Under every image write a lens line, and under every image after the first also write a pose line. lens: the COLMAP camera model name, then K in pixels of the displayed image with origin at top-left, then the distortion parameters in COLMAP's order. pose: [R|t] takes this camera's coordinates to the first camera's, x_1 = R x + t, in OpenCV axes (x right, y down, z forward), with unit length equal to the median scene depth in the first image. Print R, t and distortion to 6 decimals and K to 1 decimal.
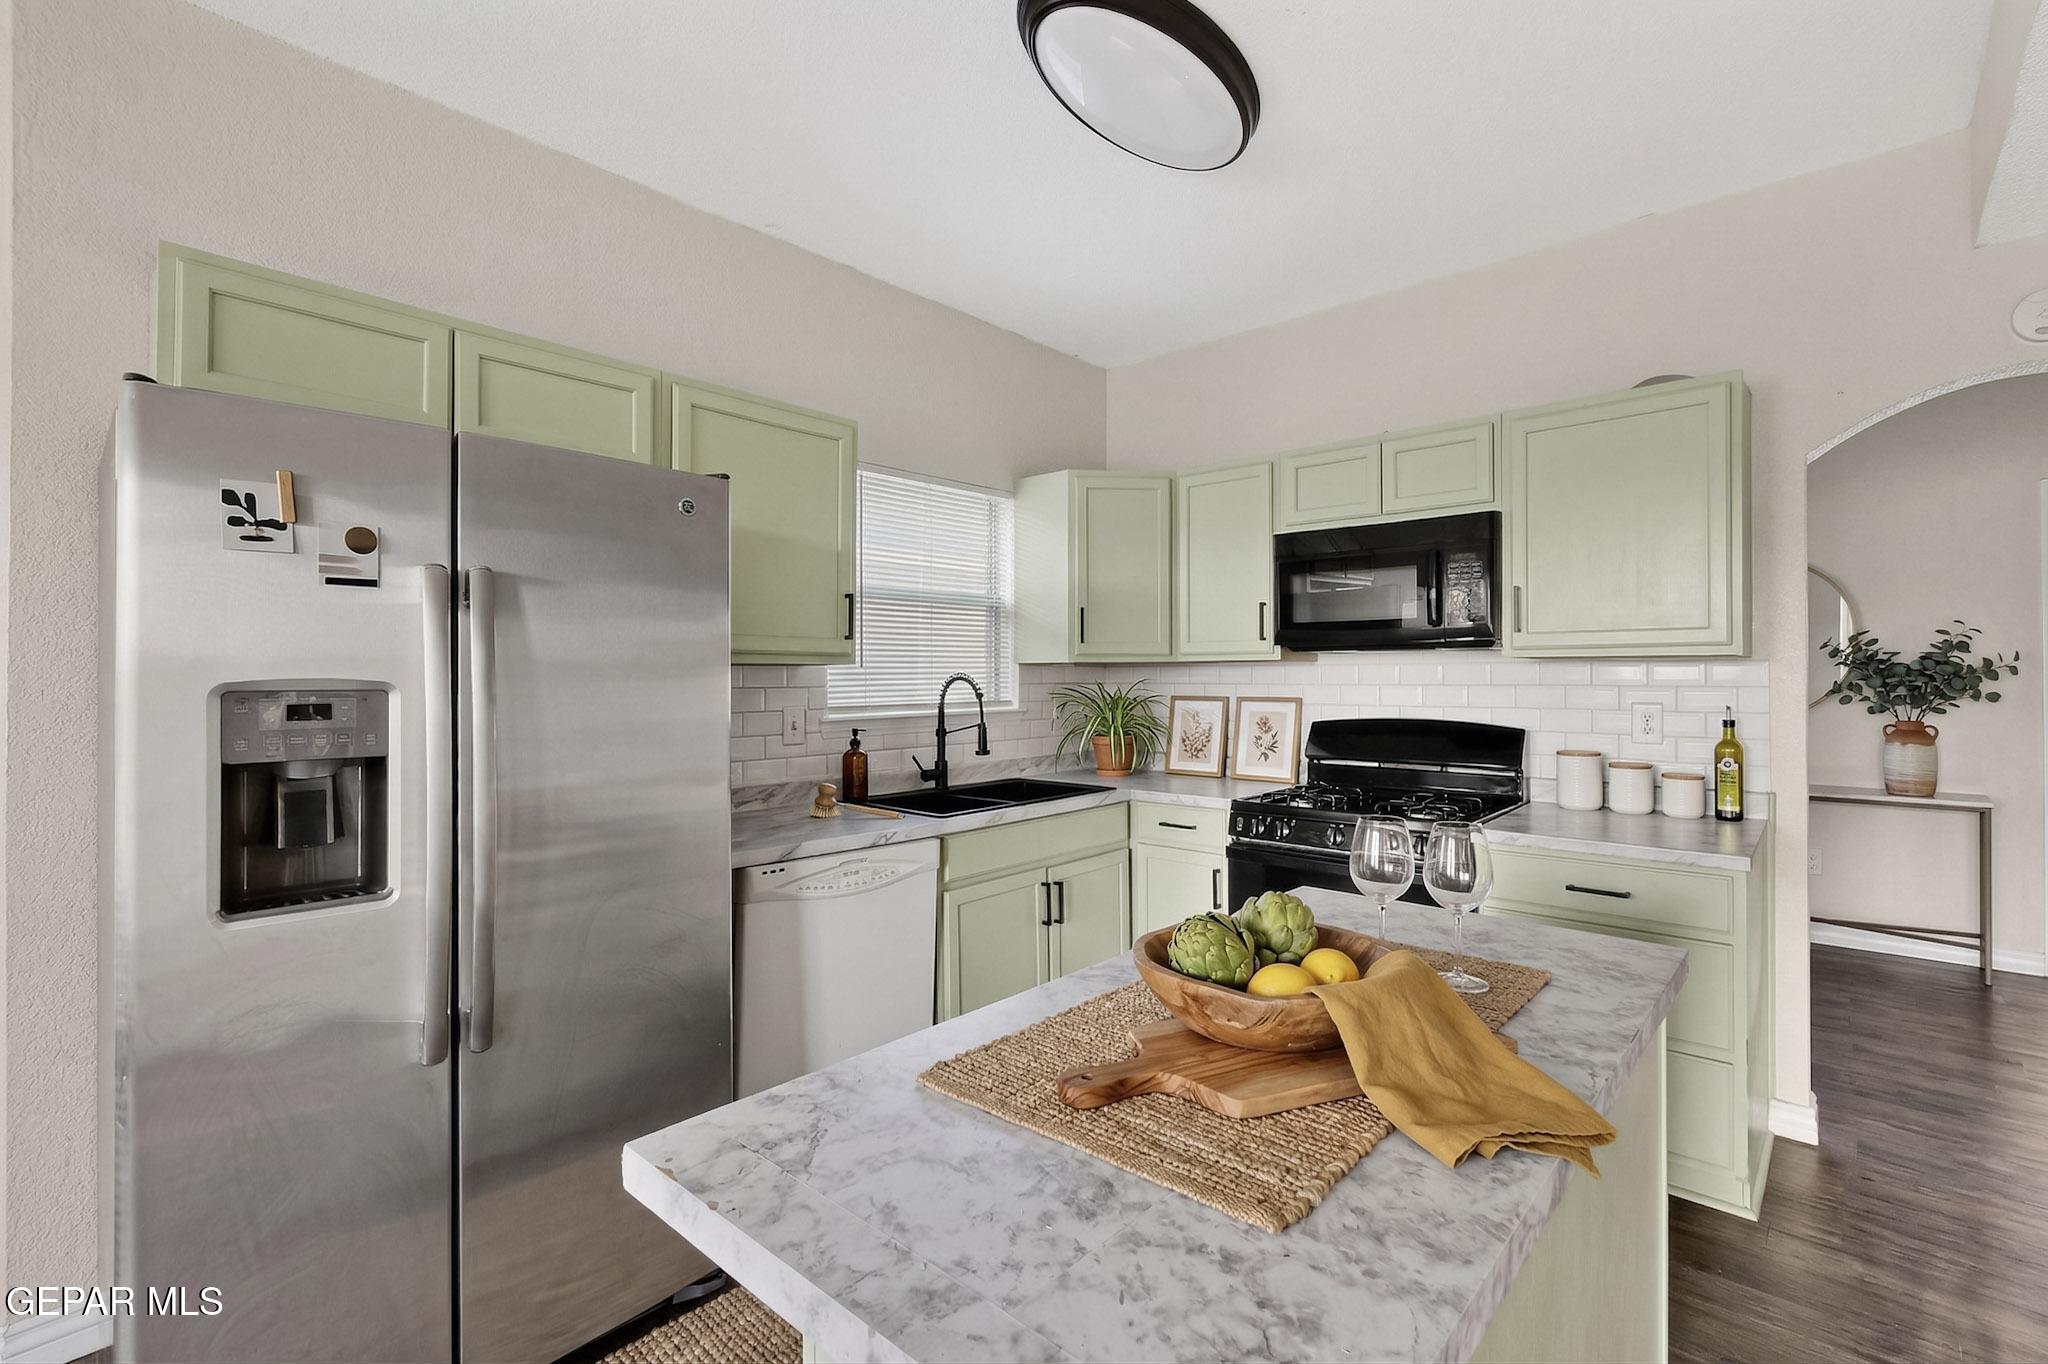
lens RADIAL K [[901.0, 0, 1033.8], [0, 901.0, 684.9], [0, 0, 1]] dist [0.000668, 0.000100]
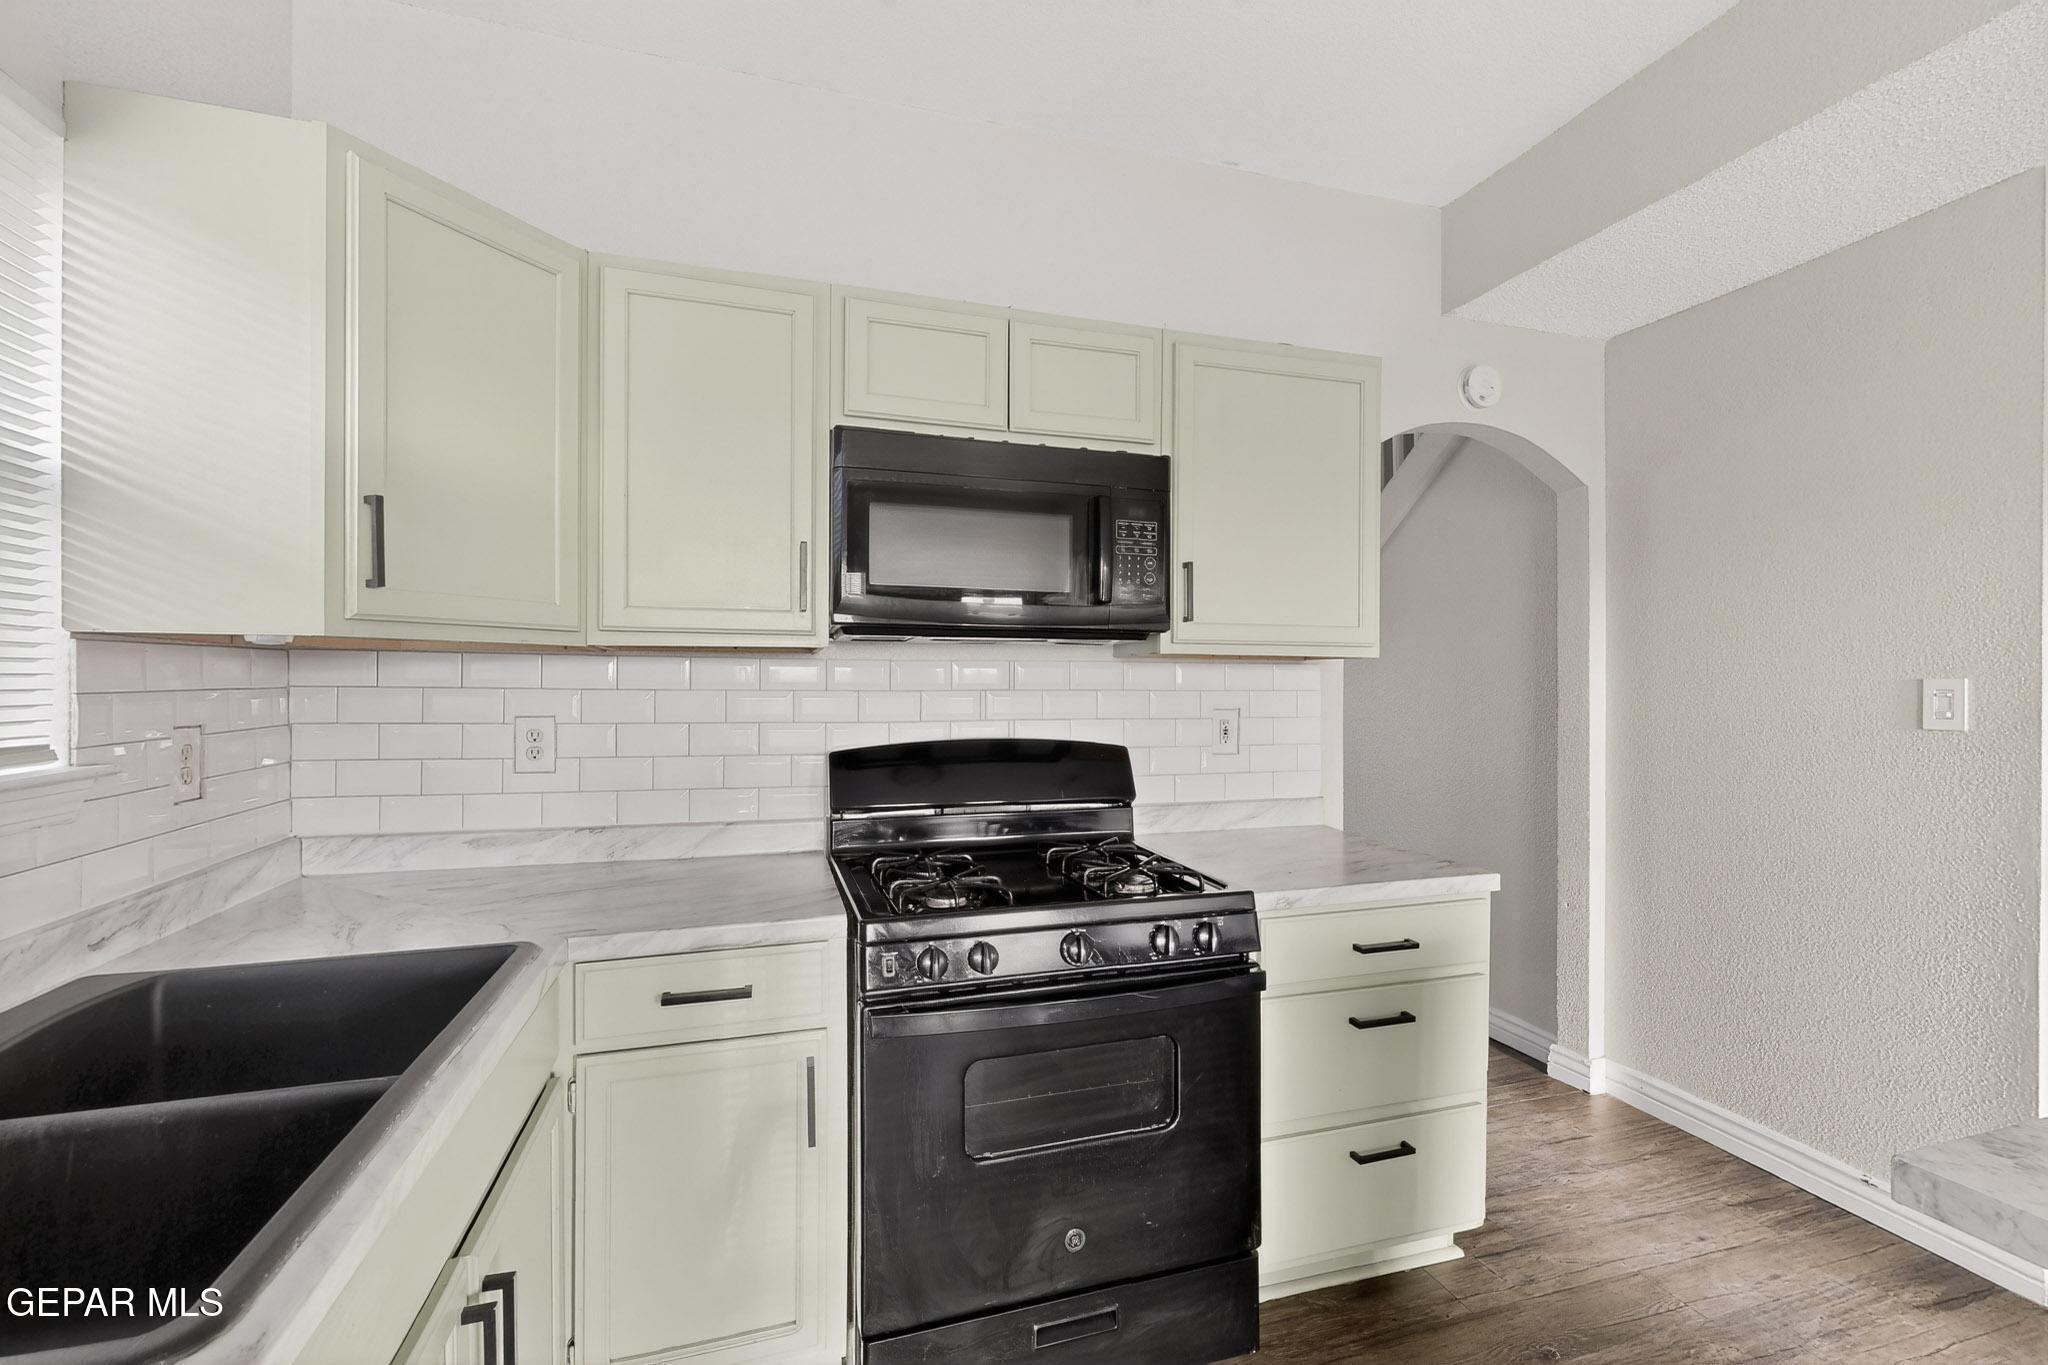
lens RADIAL K [[901.0, 0, 1033.8], [0, 901.0, 685.4], [0, 0, 1]] dist [0.000668, 0.000100]
pose [[0.517784, 0.002662, 0.855507, -0.162872], [-0.001542, 0.999996, -0.002179, -0.003954], [-0.855510, -0.000191, 0.517786, 0.659684]]
